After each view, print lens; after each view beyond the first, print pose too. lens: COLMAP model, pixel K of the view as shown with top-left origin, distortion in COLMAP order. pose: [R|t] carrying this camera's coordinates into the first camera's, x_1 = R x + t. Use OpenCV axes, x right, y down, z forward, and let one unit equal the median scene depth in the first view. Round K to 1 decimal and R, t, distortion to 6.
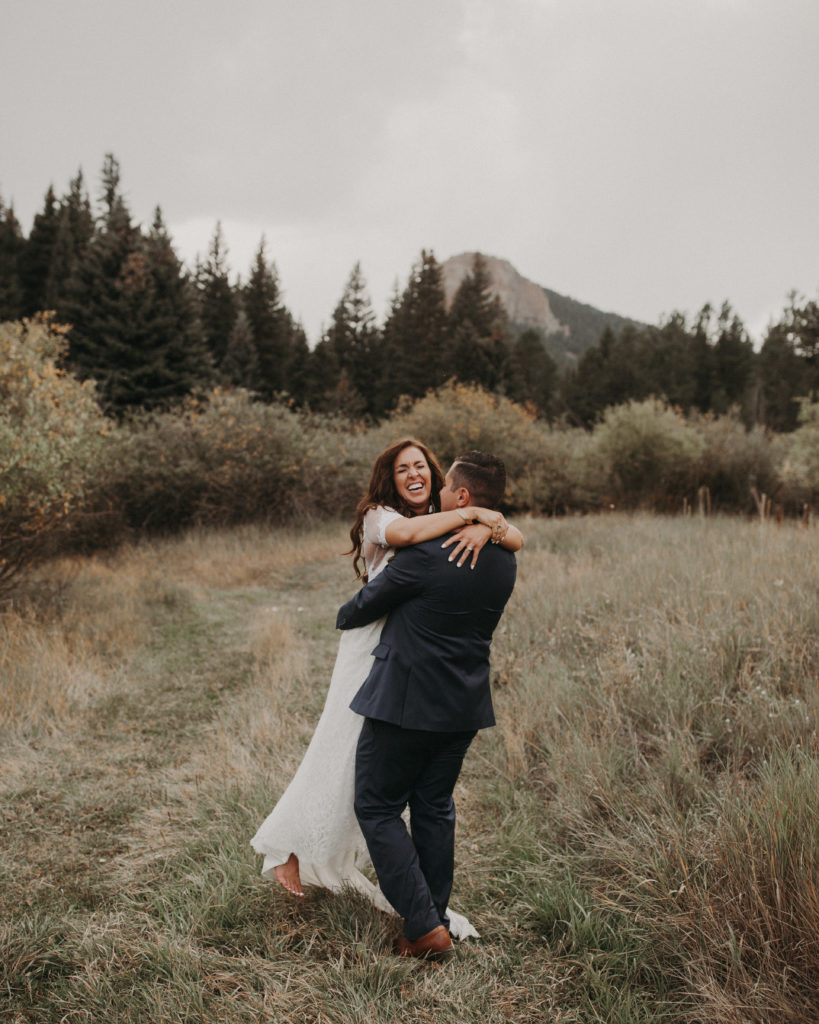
lens RADIAL K [[1184.6, 0, 409.5], [0, 1184.6, 512.0], [0, 0, 1]] dist [0.003842, -0.001562]
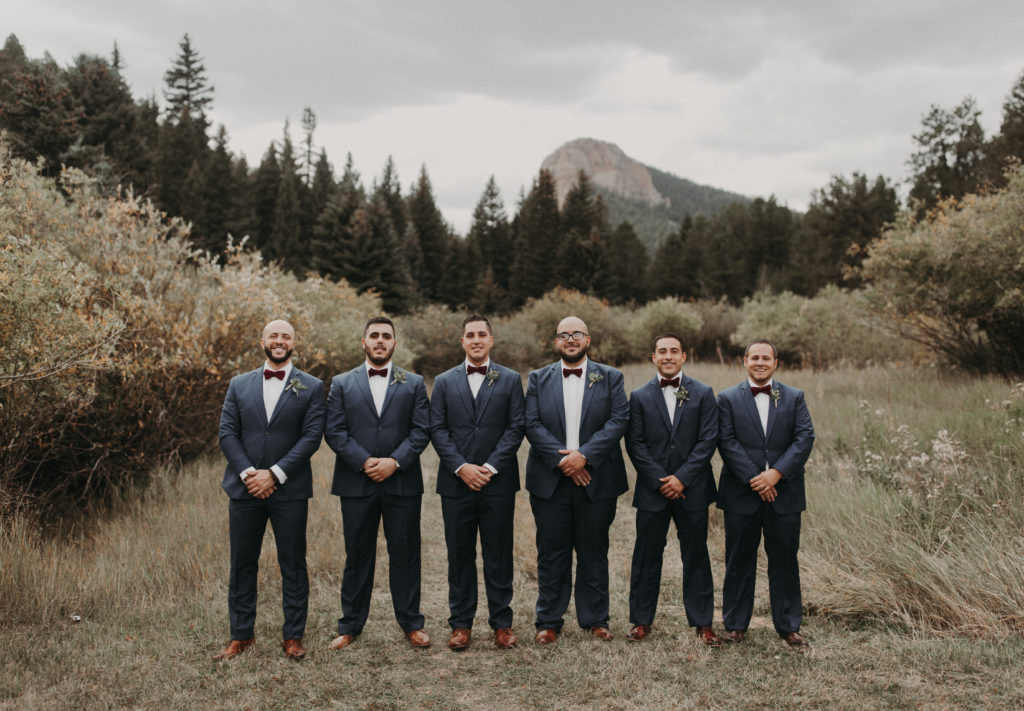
lens RADIAL K [[1035.2, 0, 525.4], [0, 1035.2, 355.0], [0, 0, 1]] dist [-0.007358, 0.002940]
pose [[0.999233, -0.036710, -0.013643, 0.005106], [0.036617, 0.999305, -0.007040, -0.005721], [0.013892, 0.006535, 0.999882, -0.449939]]
